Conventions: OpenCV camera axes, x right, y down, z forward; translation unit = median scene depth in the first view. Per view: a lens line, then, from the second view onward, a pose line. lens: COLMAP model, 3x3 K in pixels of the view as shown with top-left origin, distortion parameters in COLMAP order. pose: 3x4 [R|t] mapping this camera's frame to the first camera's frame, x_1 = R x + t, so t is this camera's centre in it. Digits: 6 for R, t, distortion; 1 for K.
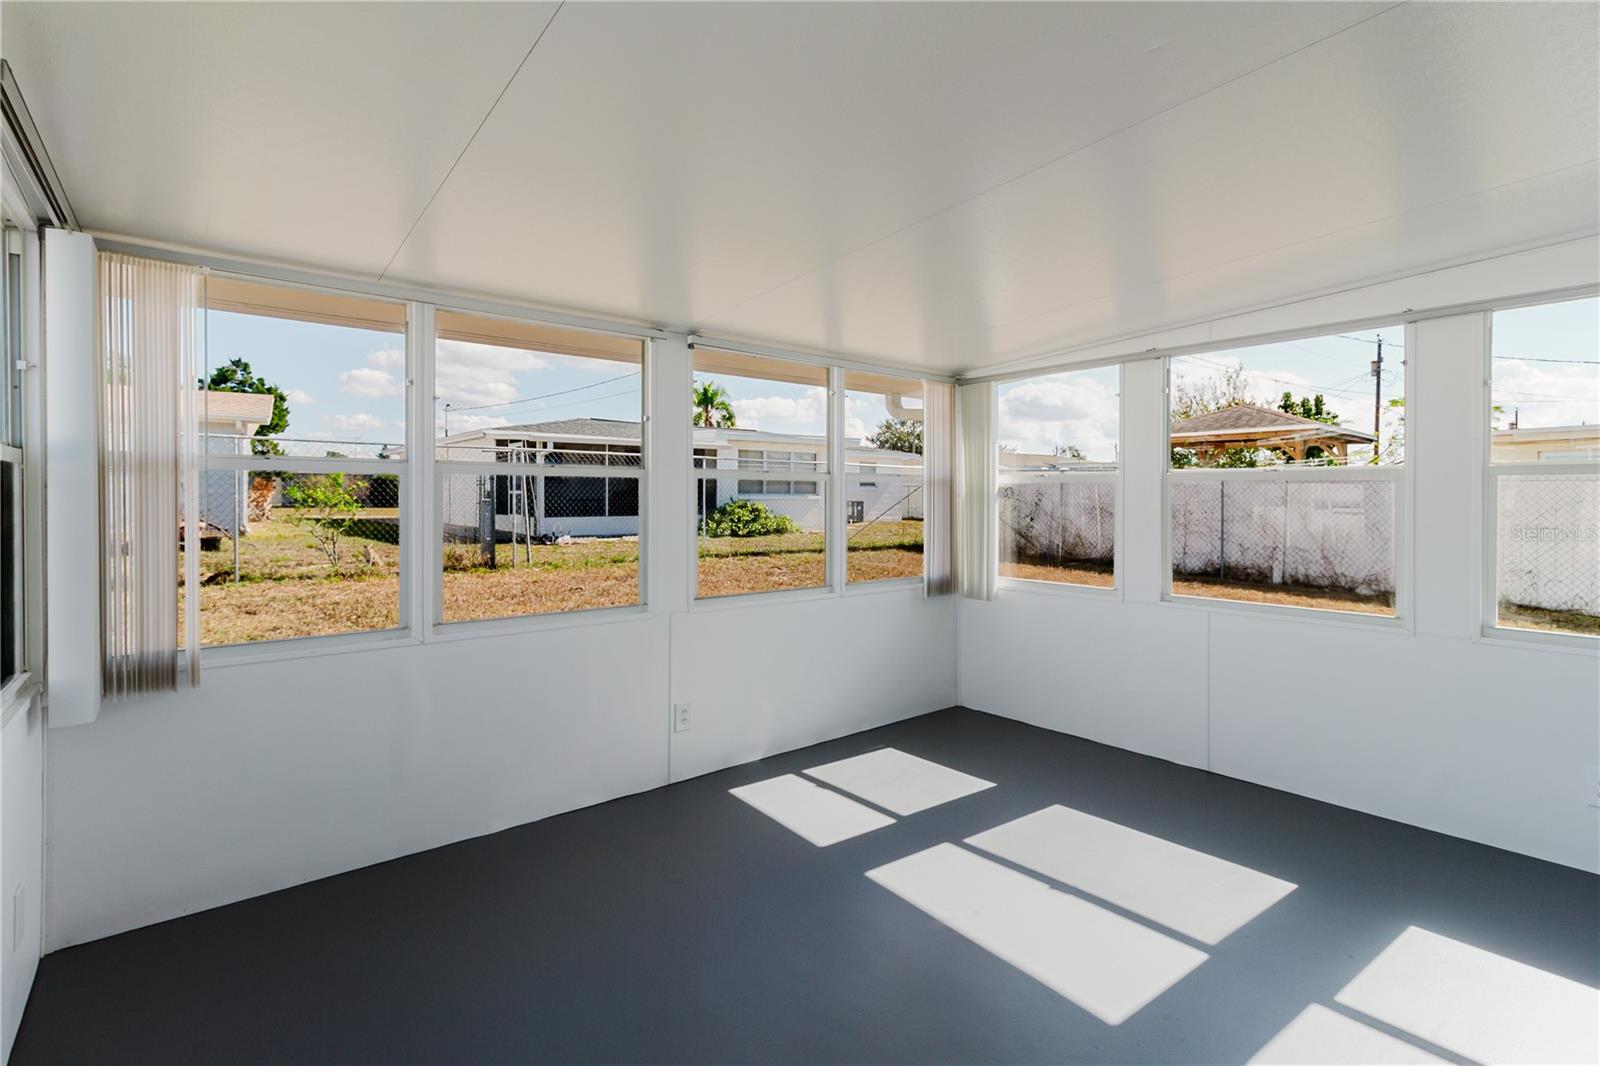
lens RADIAL K [[738.0, 0, 776.9], [0, 738.0, 494.3], [0, 0, 1]] dist [0.000925, 0.000537]
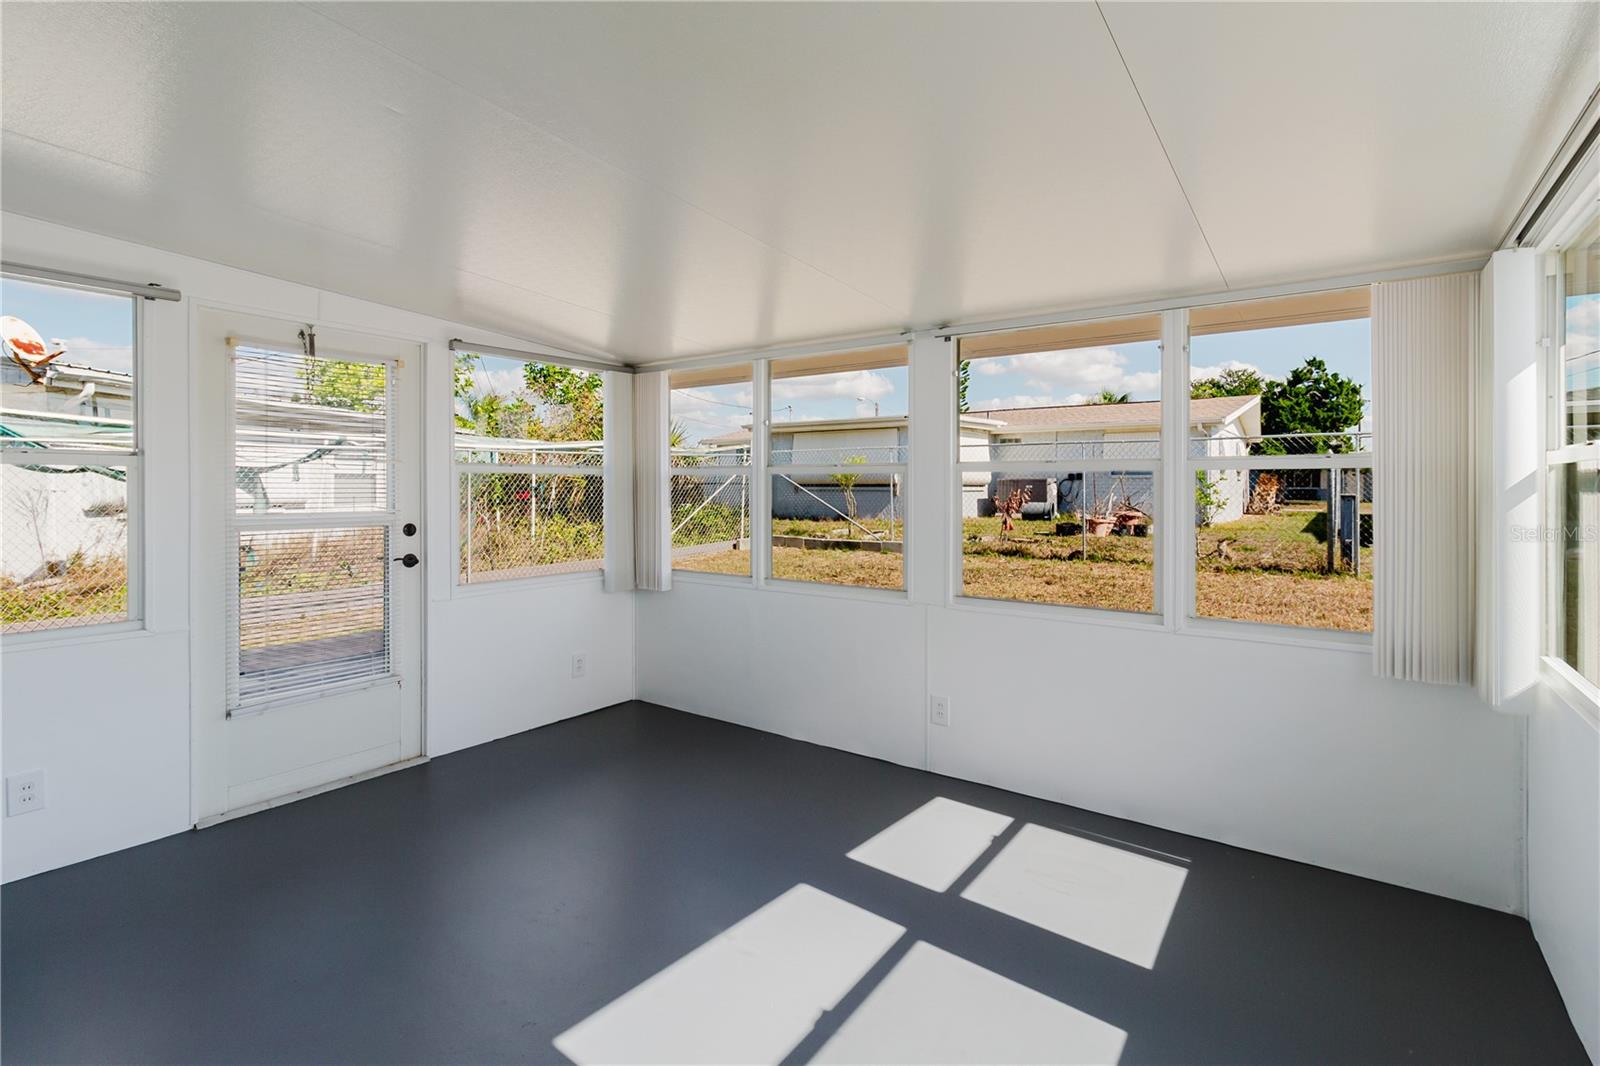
lens RADIAL K [[738.0, 0, 827.0], [0, 738.0, 489.7], [0, 0, 1]] dist [0.000925, 0.000537]
pose [[0.290678, 0.003514, -0.956815, 0.738155], [-0.002597, 0.999992, 0.002883, -0.001376], [0.956817, 0.001646, 0.290685, 0.527556]]
